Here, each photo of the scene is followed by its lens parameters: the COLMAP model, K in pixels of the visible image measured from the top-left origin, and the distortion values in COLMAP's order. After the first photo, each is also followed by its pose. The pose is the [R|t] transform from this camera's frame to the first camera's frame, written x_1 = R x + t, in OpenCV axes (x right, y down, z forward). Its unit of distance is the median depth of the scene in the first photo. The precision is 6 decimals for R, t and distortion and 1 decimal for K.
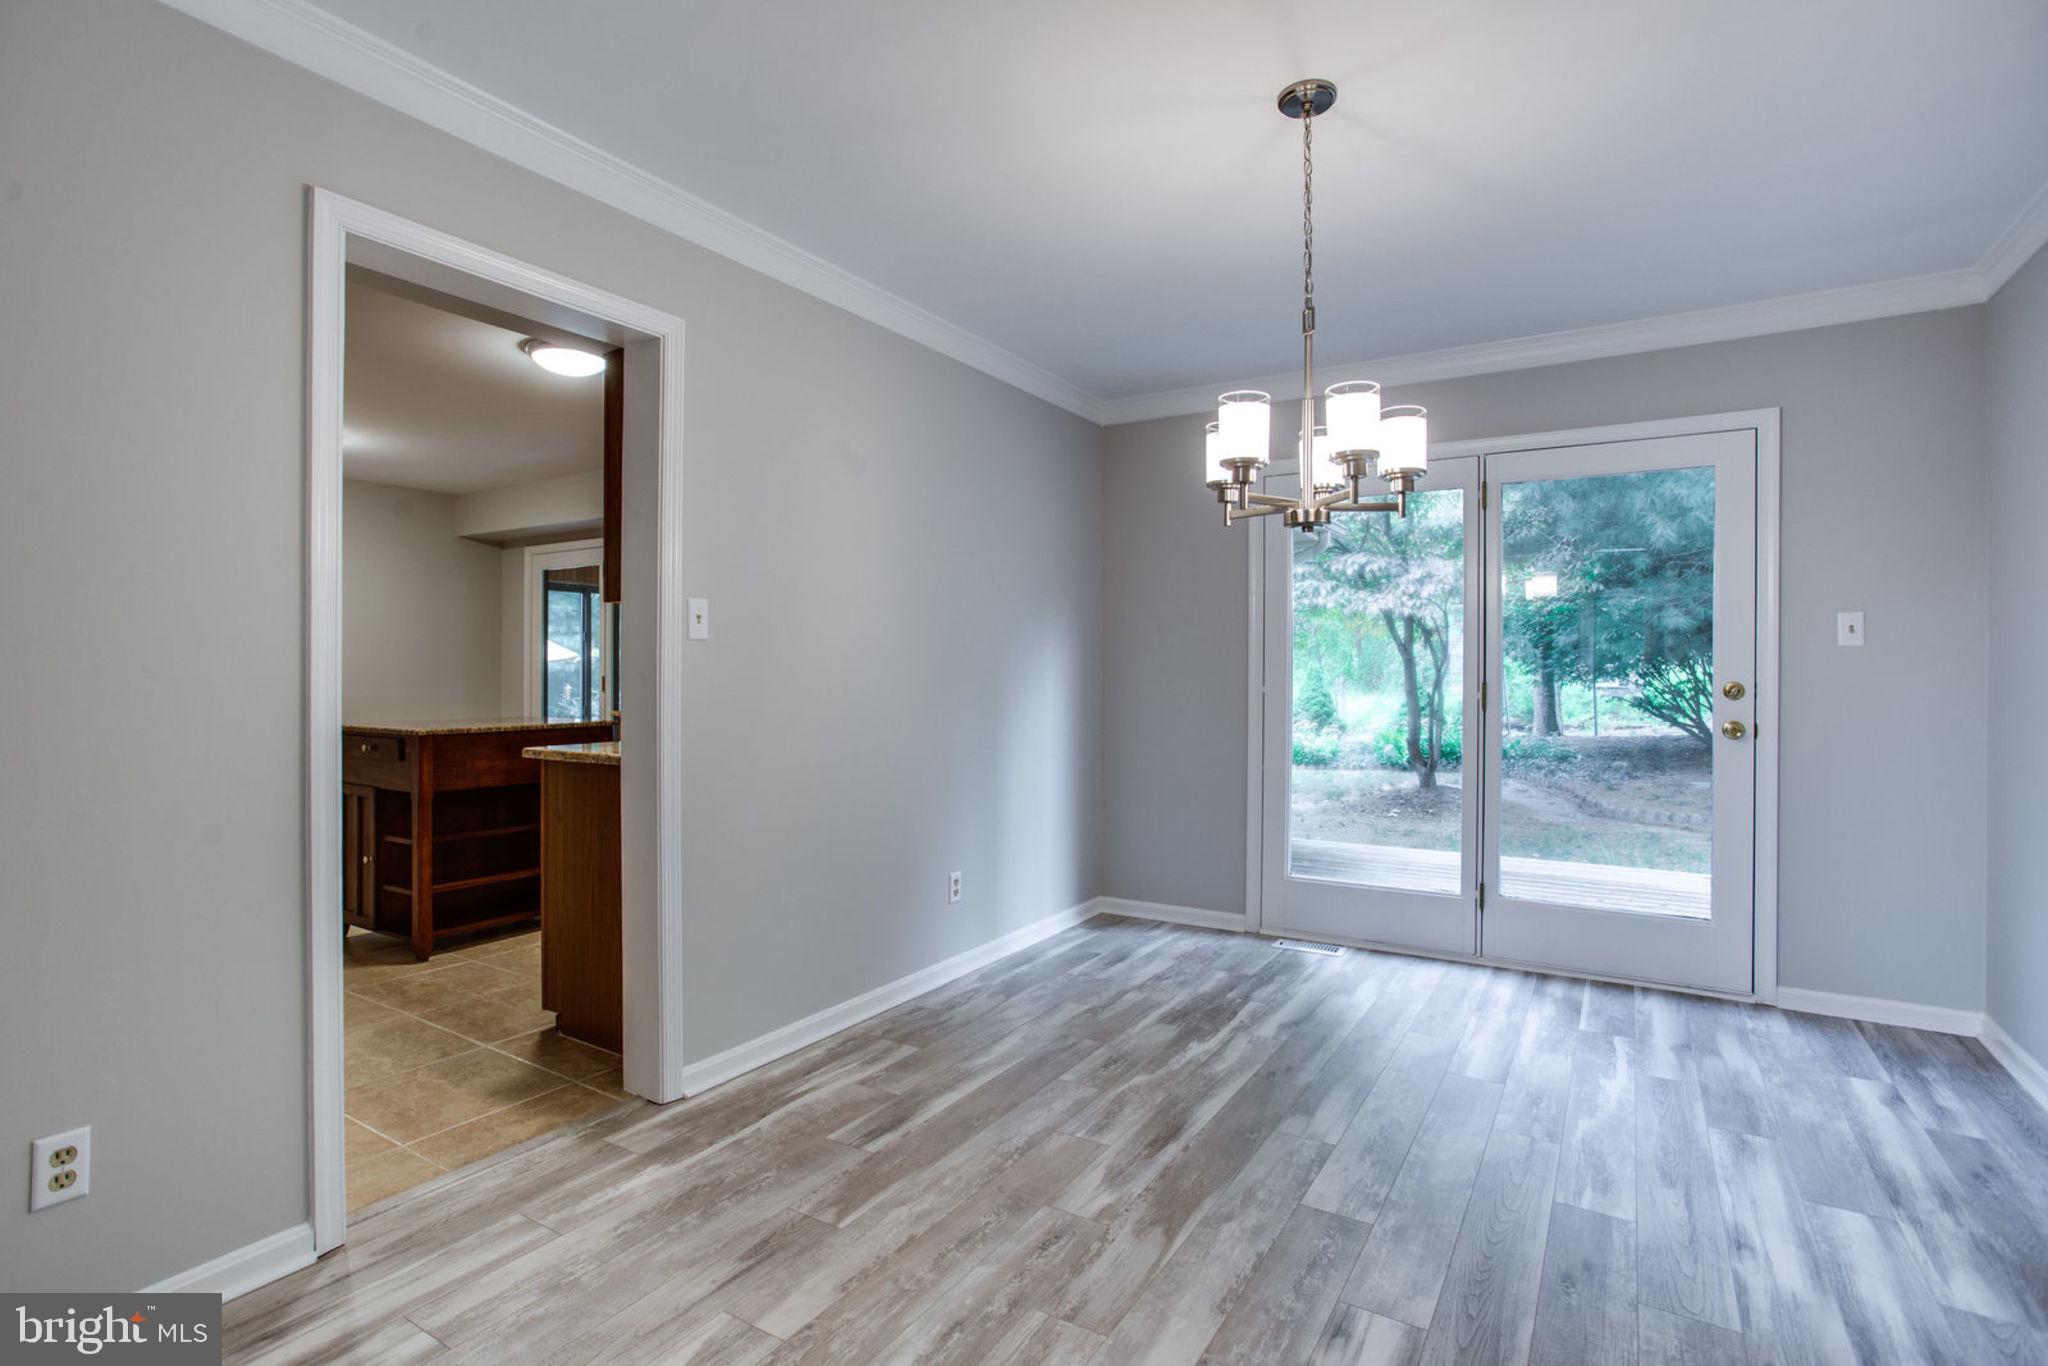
lens RADIAL K [[984.5, 0, 1032.2], [0, 984.5, 657.3], [0, 0, 1]] dist [-0.040955, 0.023400]
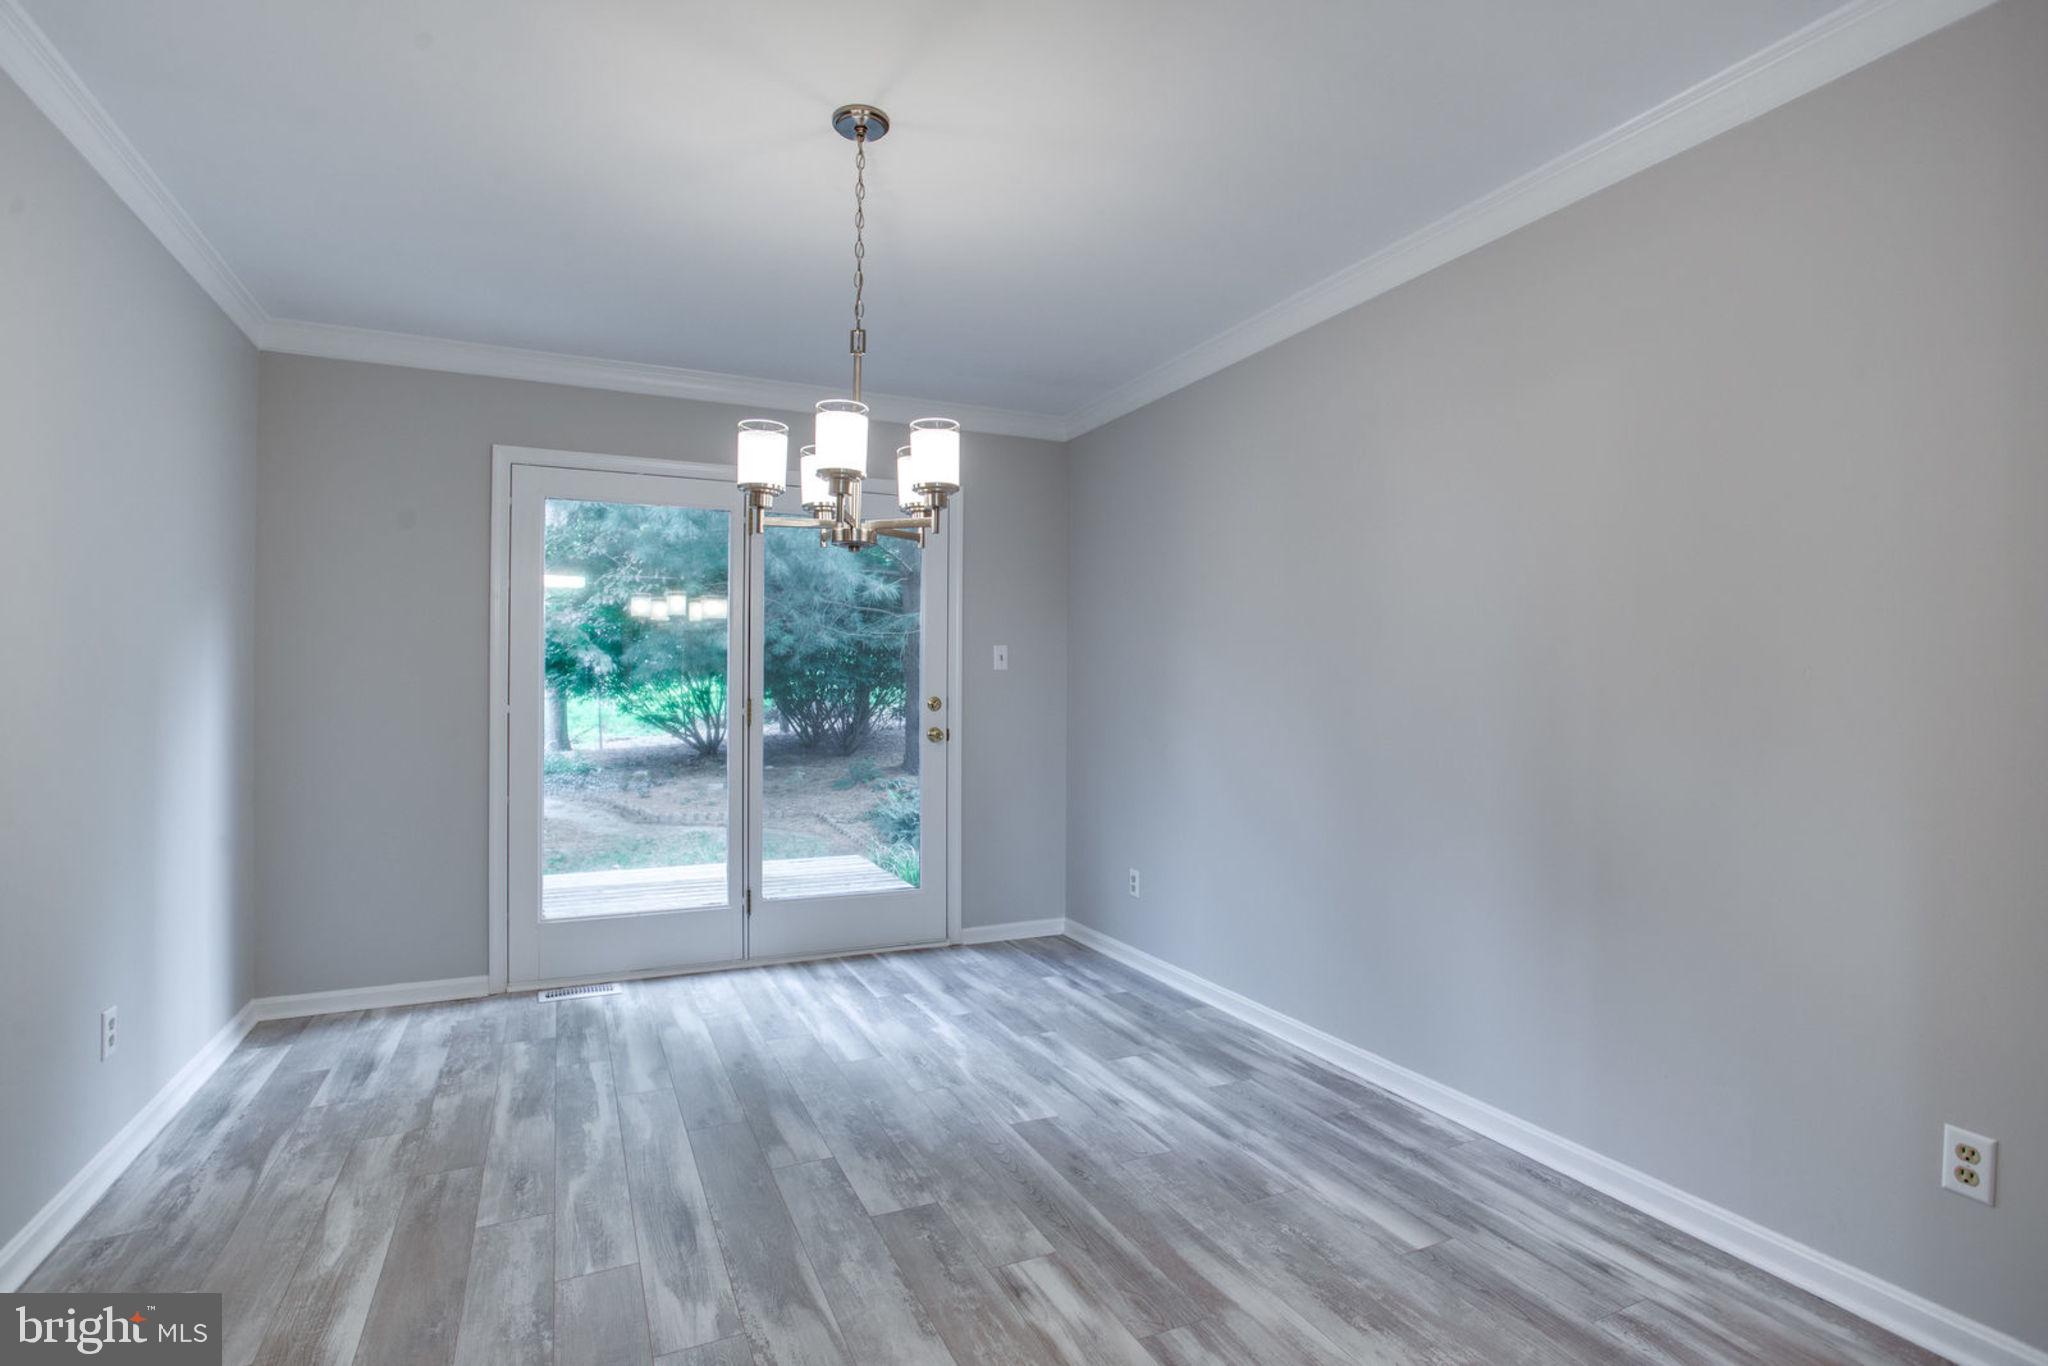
lens RADIAL K [[992.9, 0, 1022.5], [0, 992.9, 710.6], [0, 0, 1]] dist [-0.047534, 0.024816]
pose [[0.548900, -0.018063, 0.835693, -0.365870], [-0.014468, 0.999411, 0.031104, 0.001865], [-0.835763, -0.029163, 0.548315, 0.247021]]
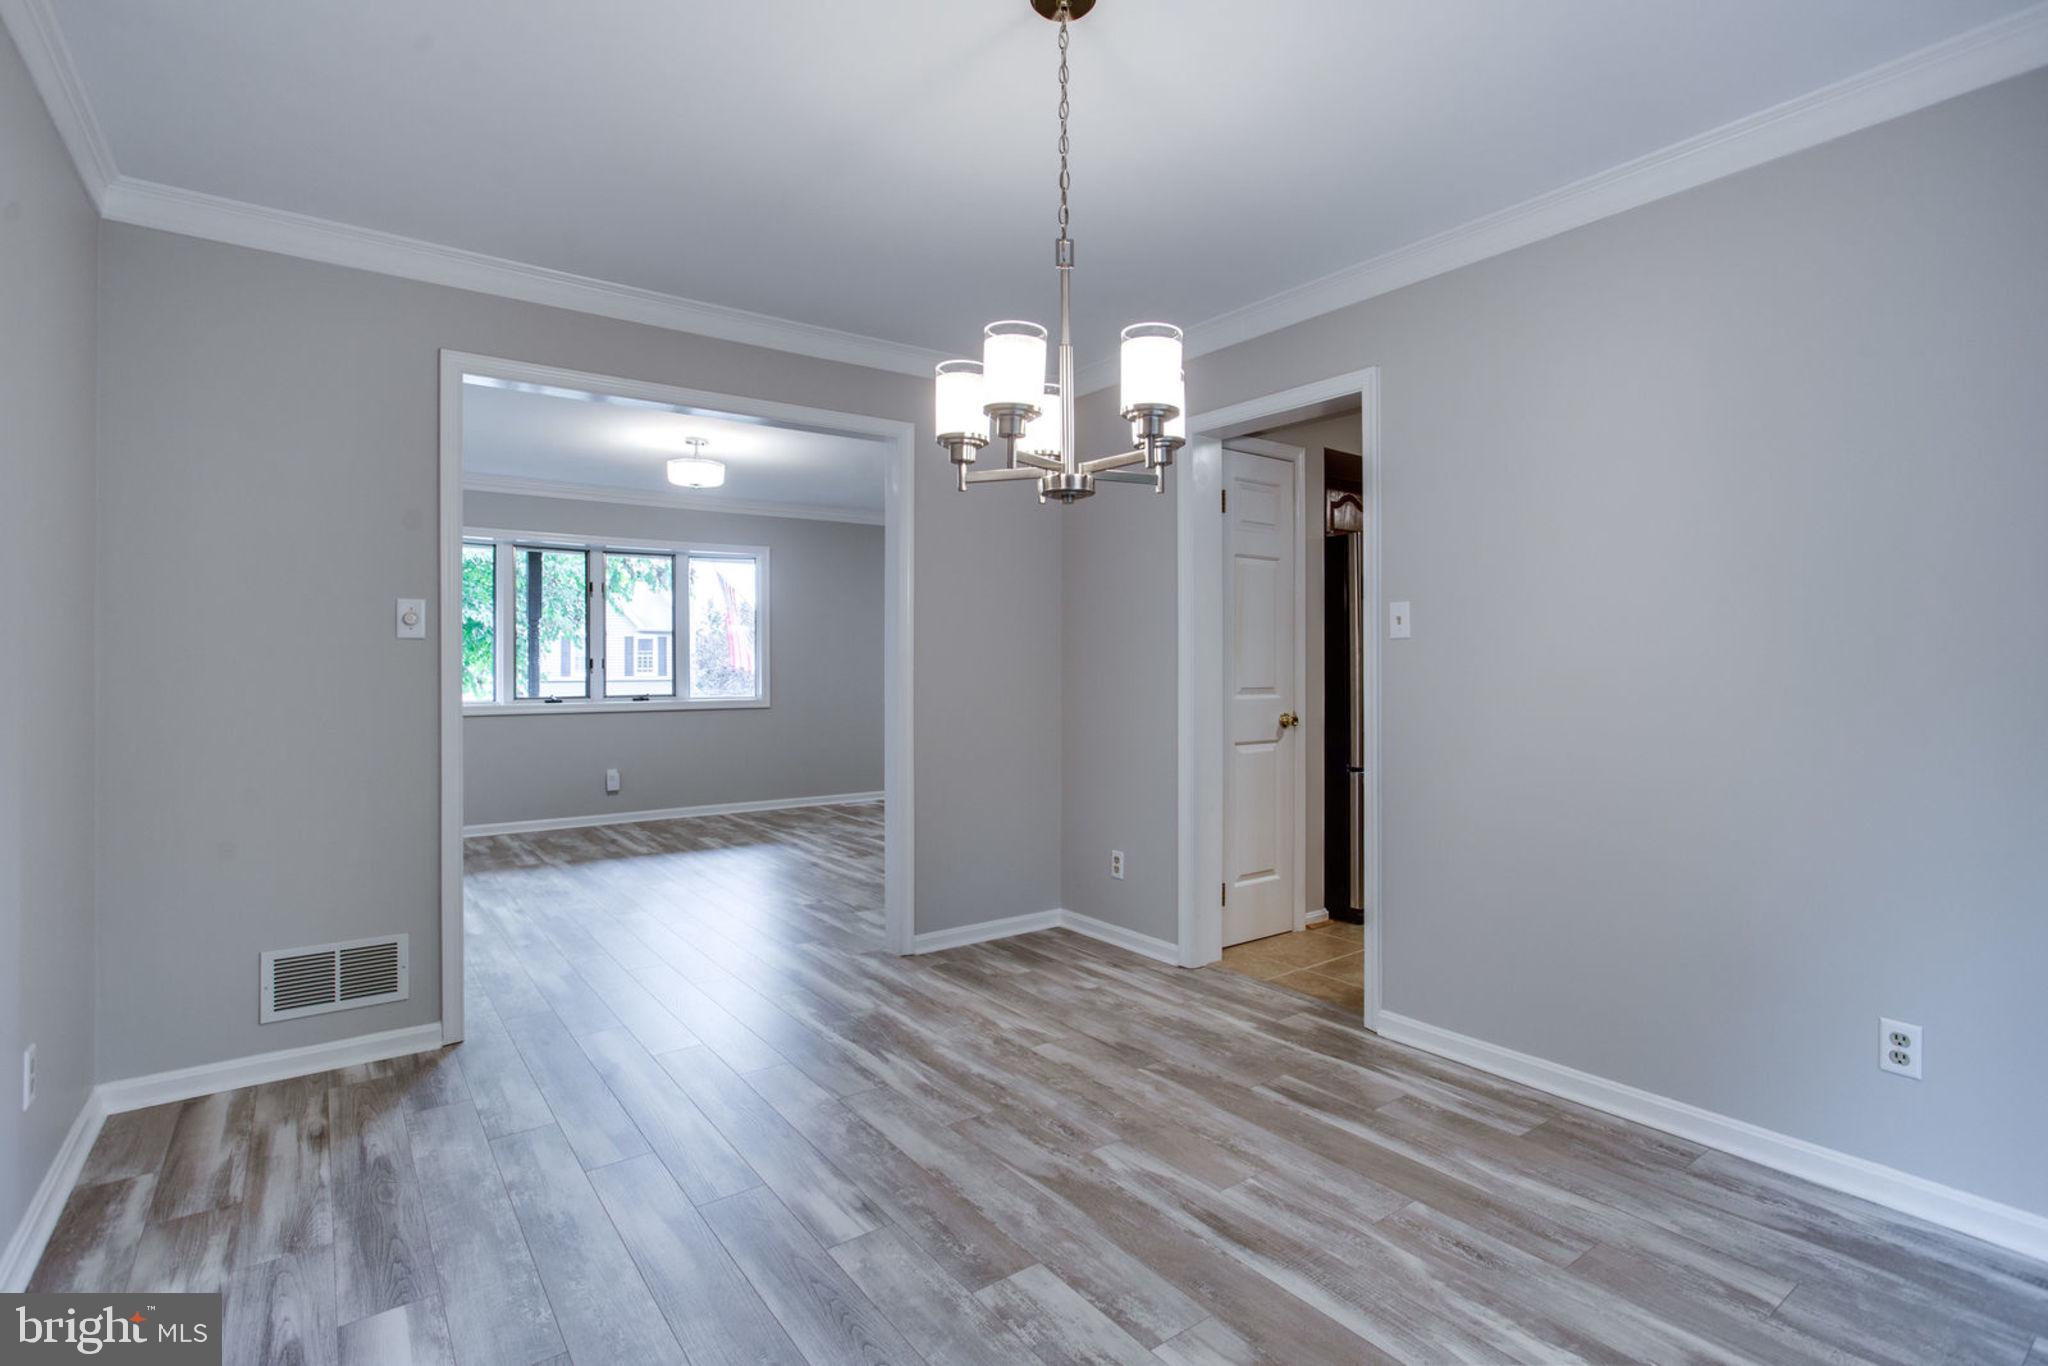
lens RADIAL K [[984.5, 0, 1032.2], [0, 984.5, 657.3], [0, 0, 1]] dist [-0.040955, 0.023400]
pose [[-0.372093, -0.010907, -0.928131, 0.846566], [0.015709, 0.999714, -0.018046, 0.017291], [0.928062, -0.021295, -0.371815, 1.018584]]
